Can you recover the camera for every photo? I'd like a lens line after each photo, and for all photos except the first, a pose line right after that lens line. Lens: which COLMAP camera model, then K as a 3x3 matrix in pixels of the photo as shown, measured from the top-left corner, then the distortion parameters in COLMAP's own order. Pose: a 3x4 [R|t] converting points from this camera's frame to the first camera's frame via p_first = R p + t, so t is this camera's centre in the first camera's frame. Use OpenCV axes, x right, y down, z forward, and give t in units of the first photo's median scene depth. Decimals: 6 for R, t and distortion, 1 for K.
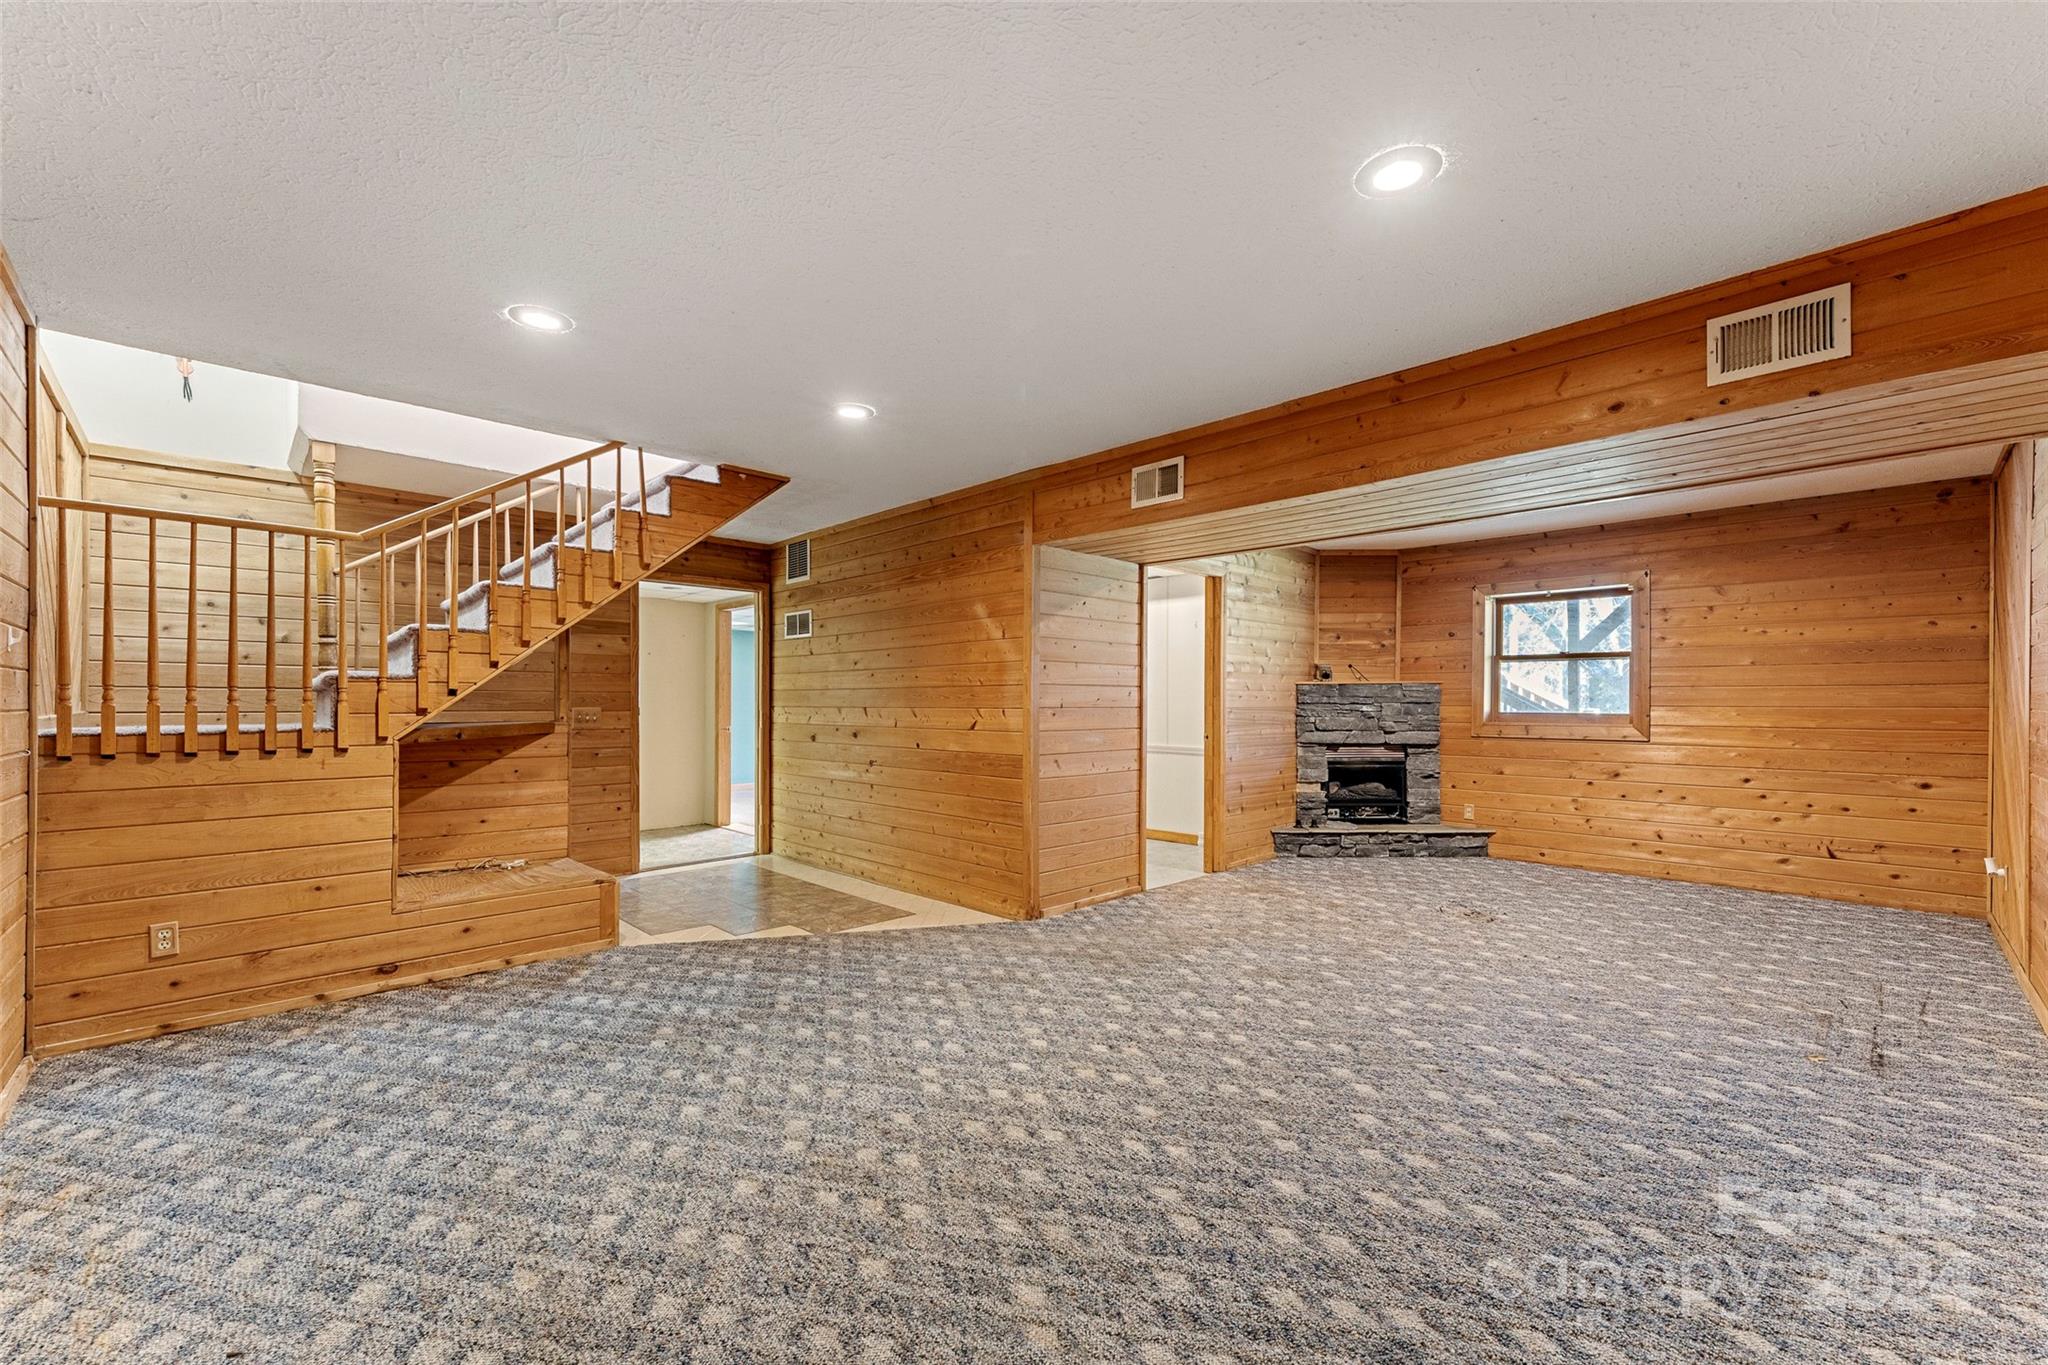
lens RADIAL K [[835.2, 0, 1019.6], [0, 835.2, 703.1], [0, 0, 1]] dist [-0.003323, -0.000989]
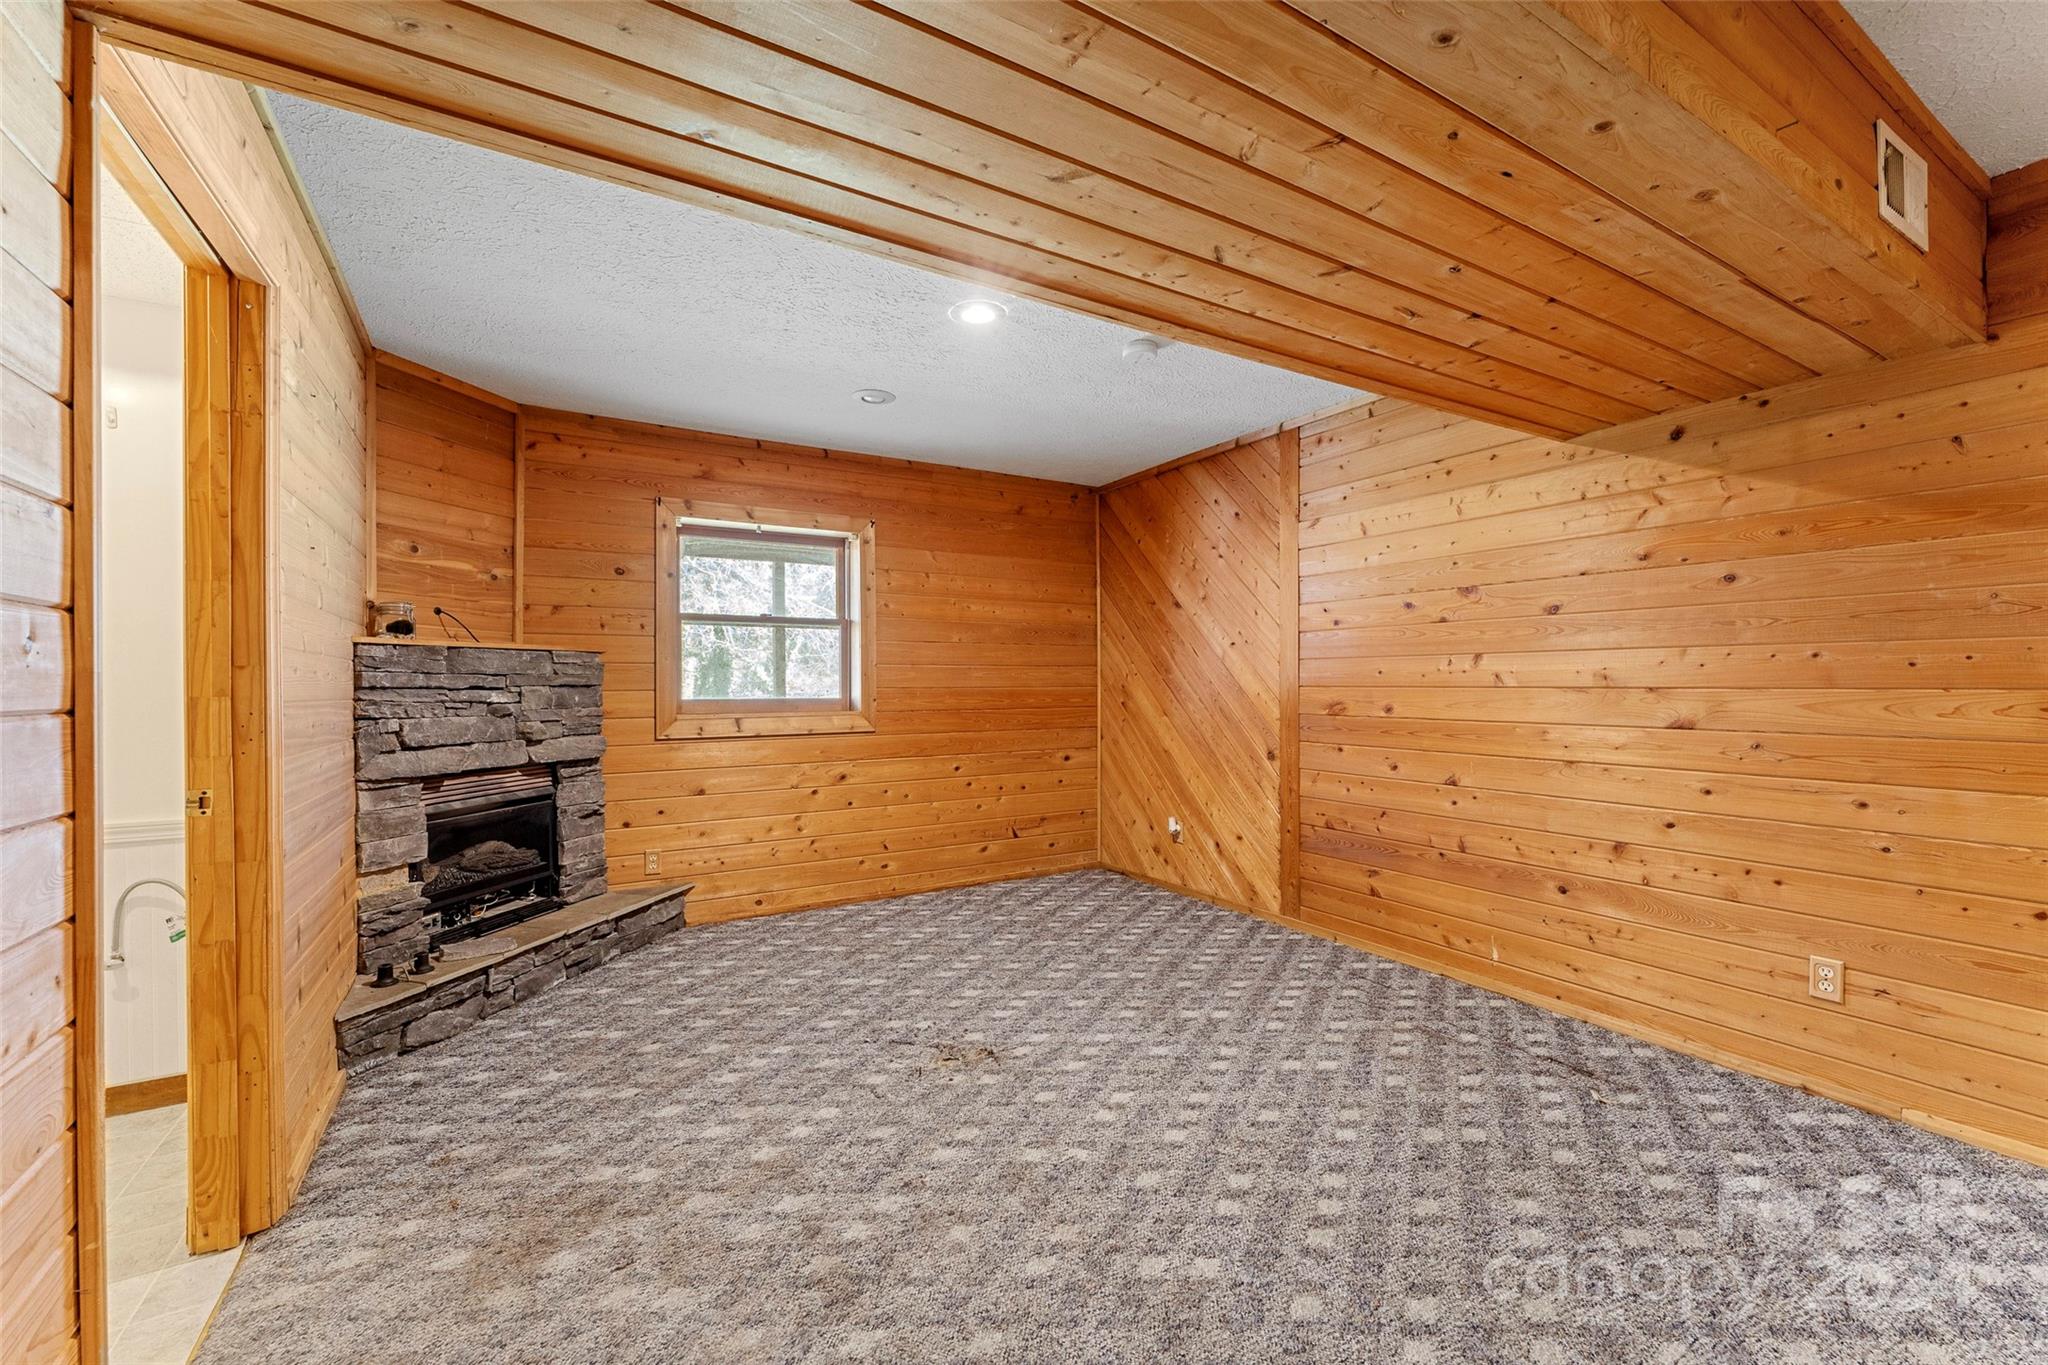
lens RADIAL K [[835.2, 0, 1033.5], [0, 835.2, 684.7], [0, 0, 1]] dist [-0.003323, -0.000989]
pose [[0.224036, -0.003775, 0.974574, 0.000382], [0.006797, 0.999974, 0.002311, -0.000377], [-0.974557, 0.006107, 0.224056, 0.620163]]
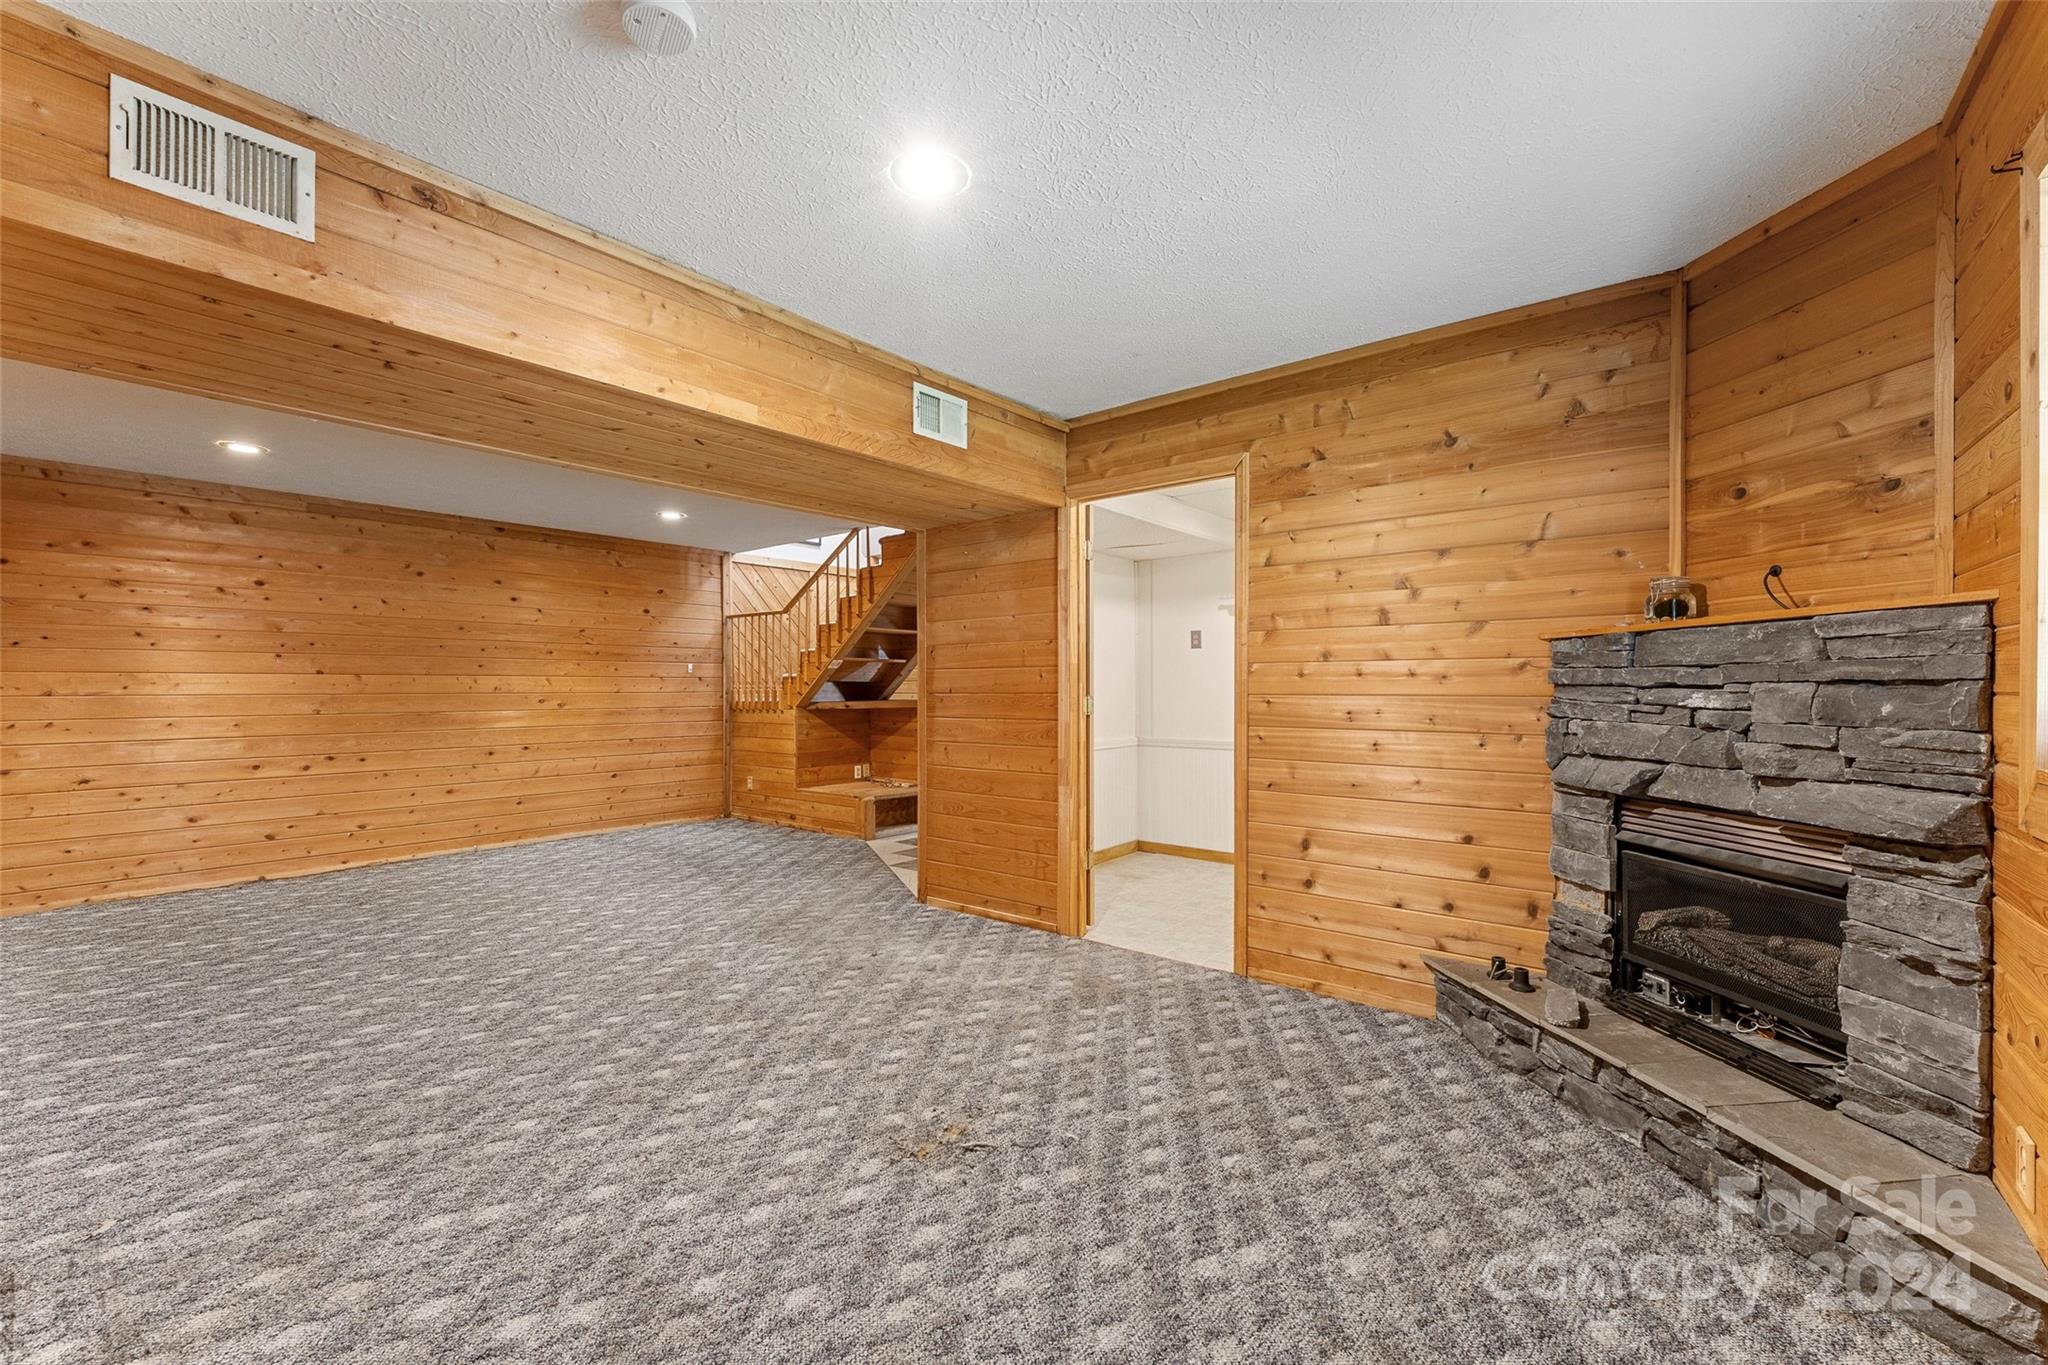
lens RADIAL K [[835.2, 0, 1024.7], [0, 835.2, 683.0], [0, 0, 1]] dist [-0.003323, -0.000989]
pose [[0.116145, -0.007998, -0.993200, 0.770477], [0.004771, 0.999961, -0.007494, 0.000774], [0.993221, -0.003868, 0.116178, 0.749143]]
